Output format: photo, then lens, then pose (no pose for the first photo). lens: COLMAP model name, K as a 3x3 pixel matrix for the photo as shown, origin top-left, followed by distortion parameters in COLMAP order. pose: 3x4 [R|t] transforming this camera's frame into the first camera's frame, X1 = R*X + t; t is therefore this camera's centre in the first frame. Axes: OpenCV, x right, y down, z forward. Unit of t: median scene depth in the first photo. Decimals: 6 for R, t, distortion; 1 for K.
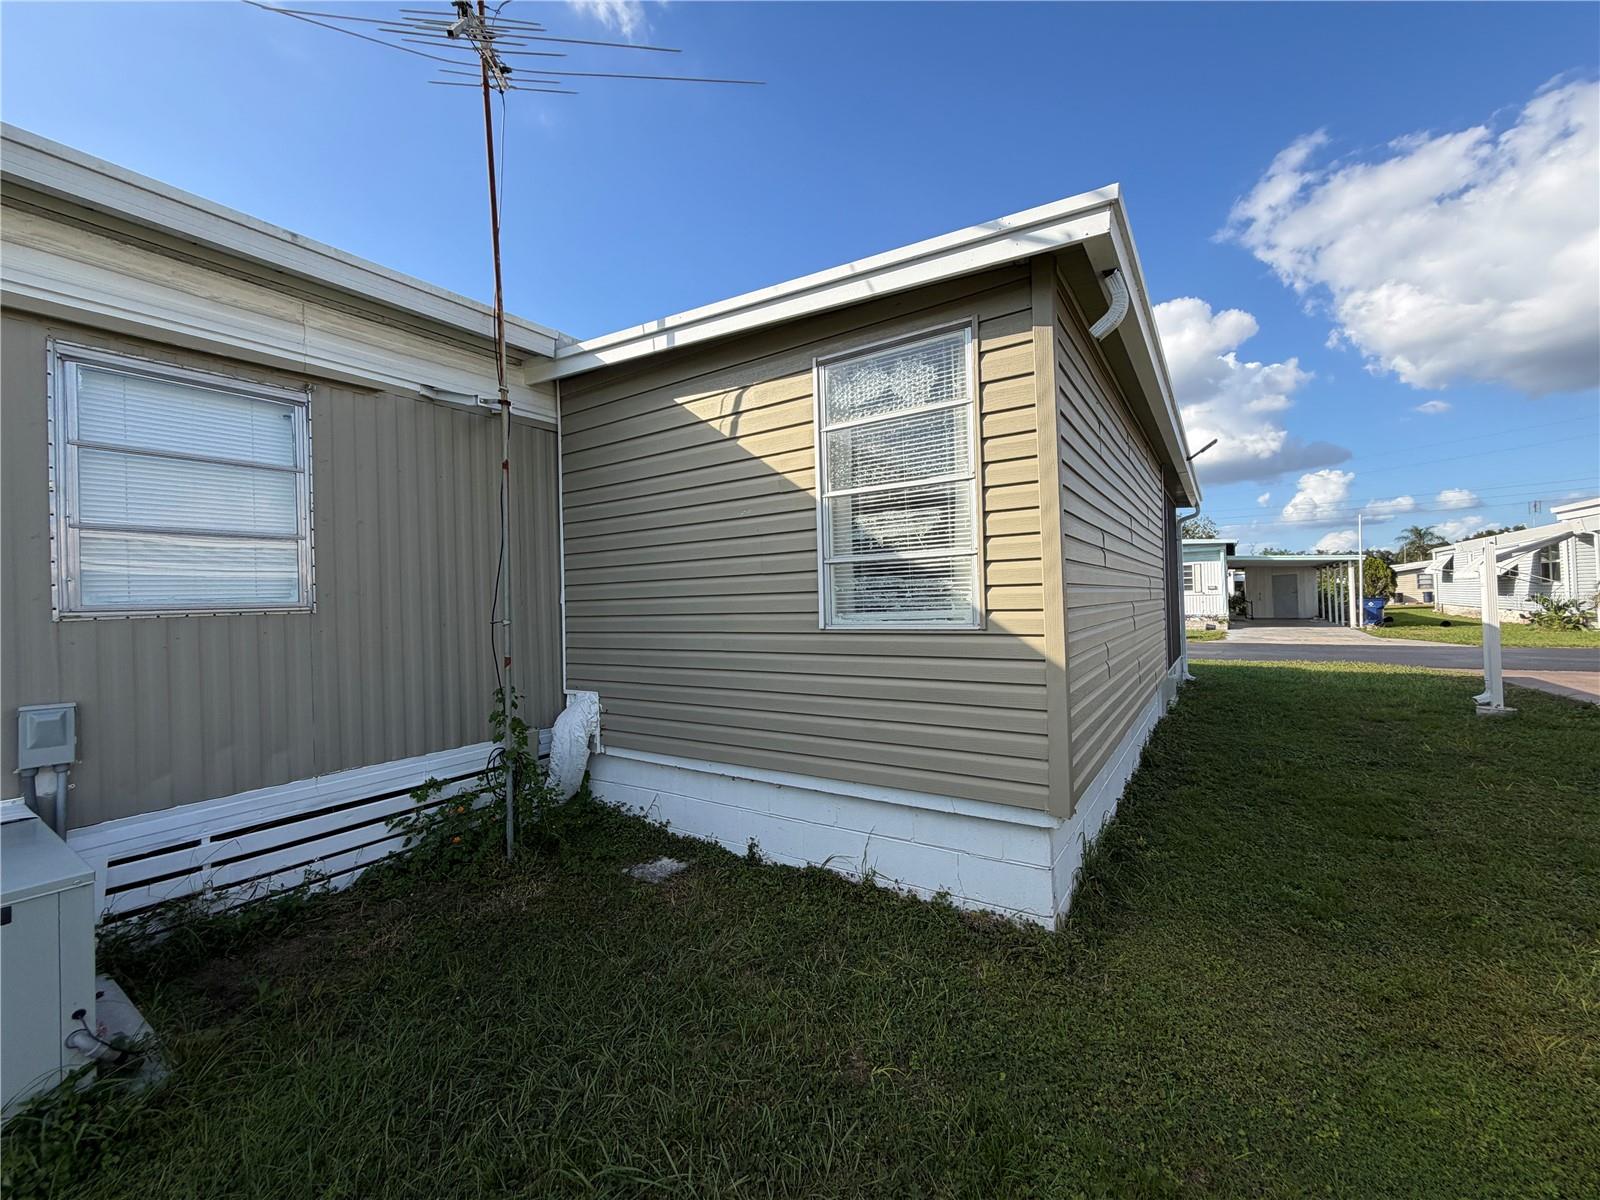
lens RADIAL K [[639.6, 0, 786.8], [0, 639.6, 605.3], [0, 0, 1]] dist [-0.002166, 0.000178]
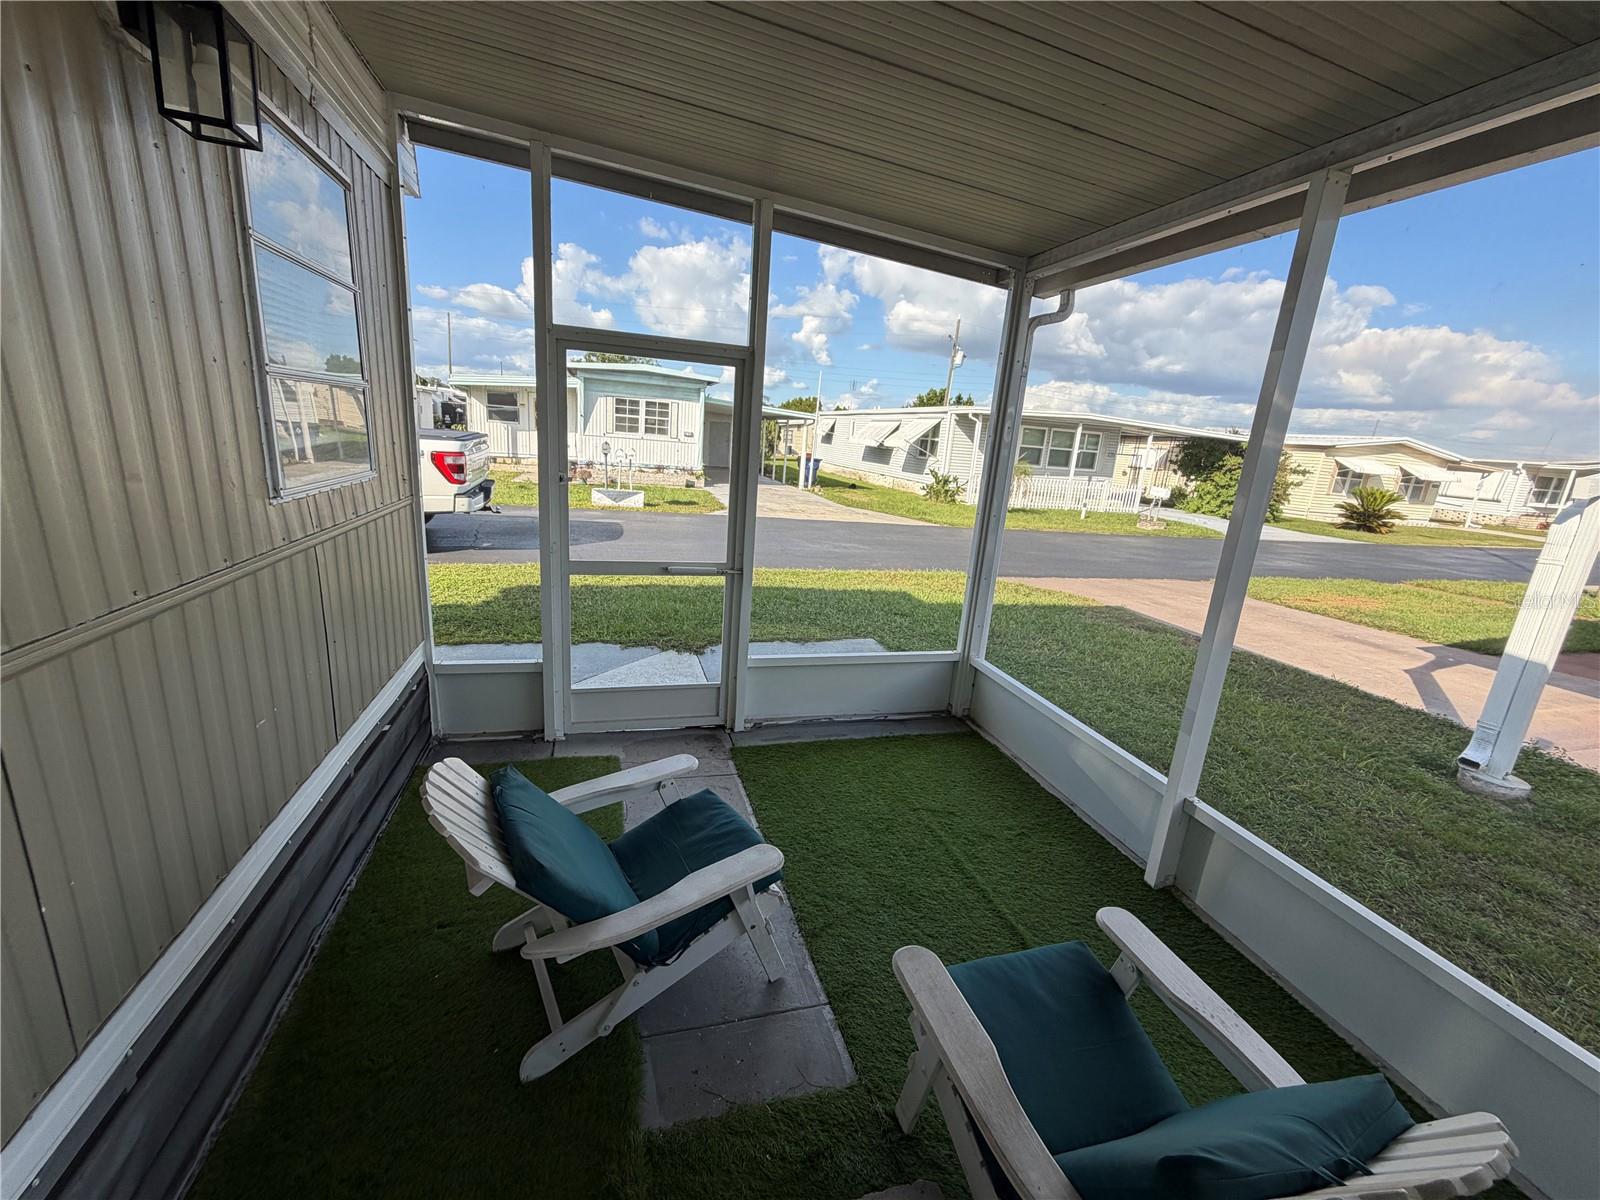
lens RADIAL K [[639.6, 0, 797.0], [0, 639.6, 607.3], [0, 0, 1]] dist [-0.002166, 0.000178]
pose [[0.632326, -0.116833, 0.765842, 0.095940], [-0.090557, 0.970639, 0.222845, -0.007500], [-0.769392, -0.210263, 0.603180, 0.356618]]
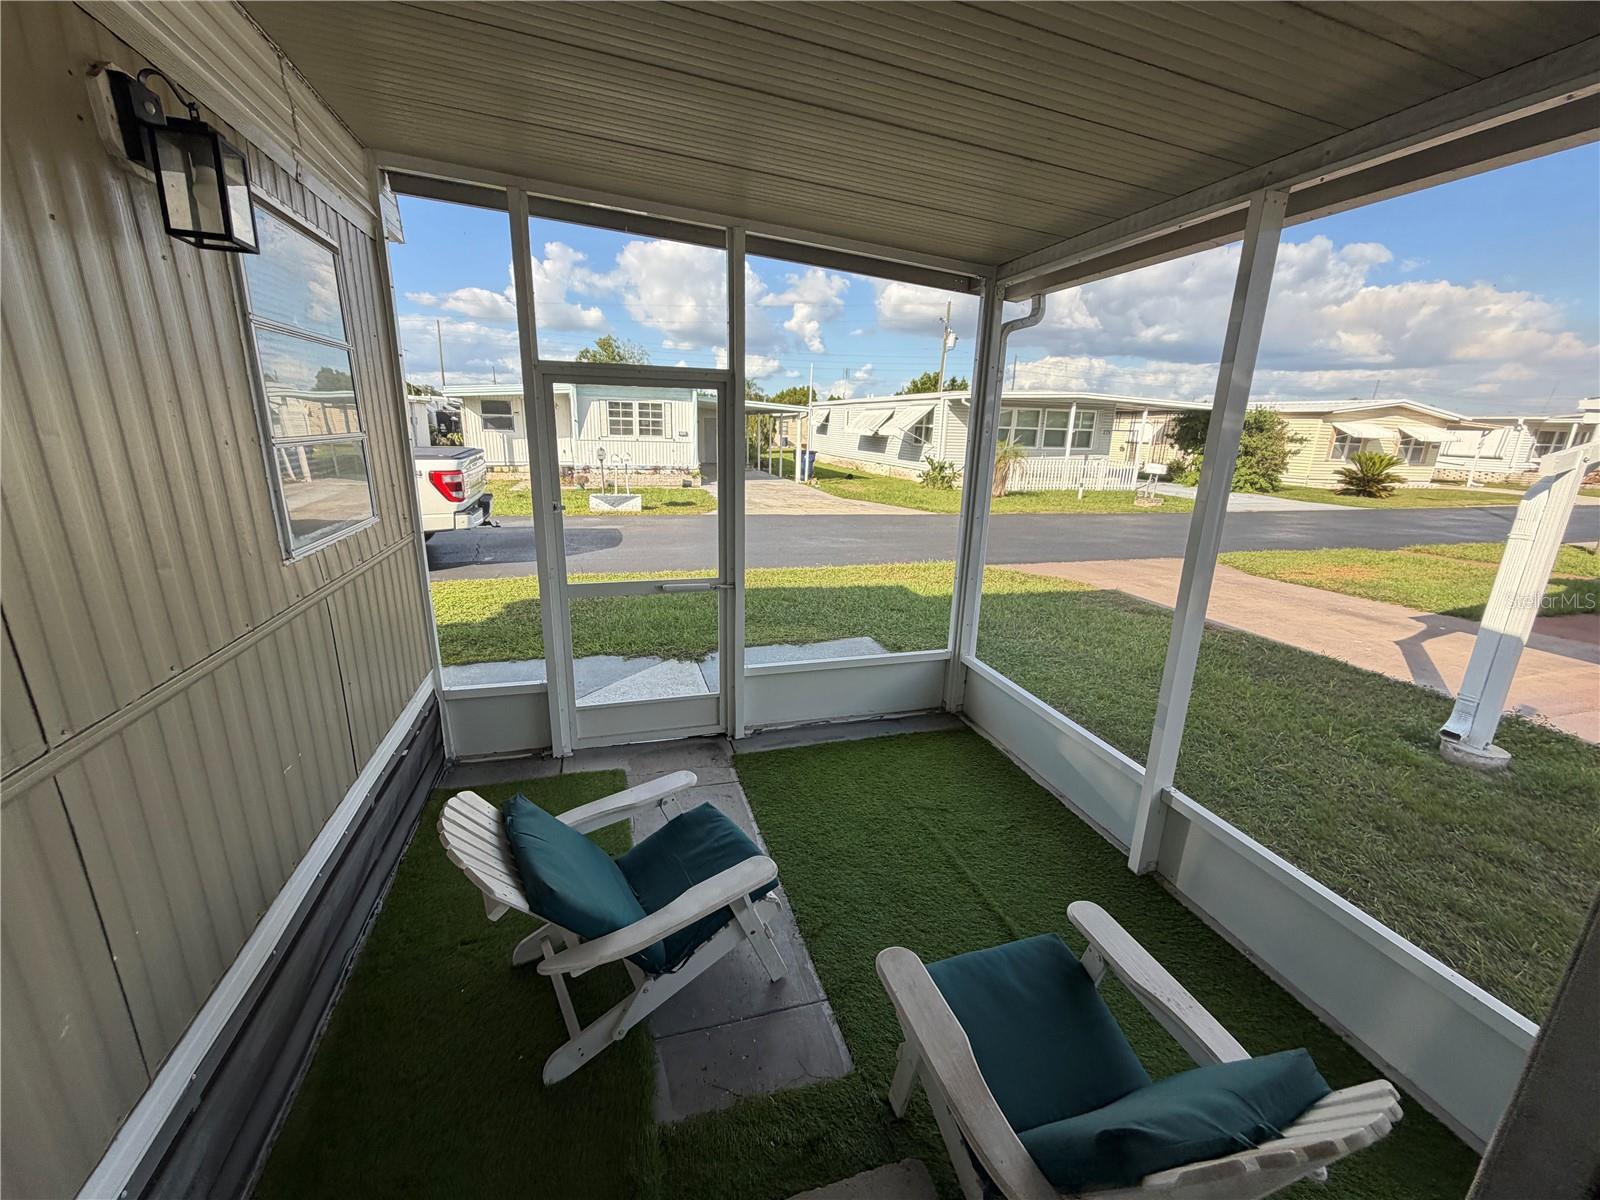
lens RADIAL K [[639.6, 0, 797.7], [0, 639.6, 607.0], [0, 0, 1]] dist [-0.002166, 0.000178]
pose [[0.630711, -0.159346, 0.759482, 0.094501], [-0.041649, 0.970330, 0.238171, -0.013795], [-0.774899, -0.181849, 0.605361, 0.351742]]
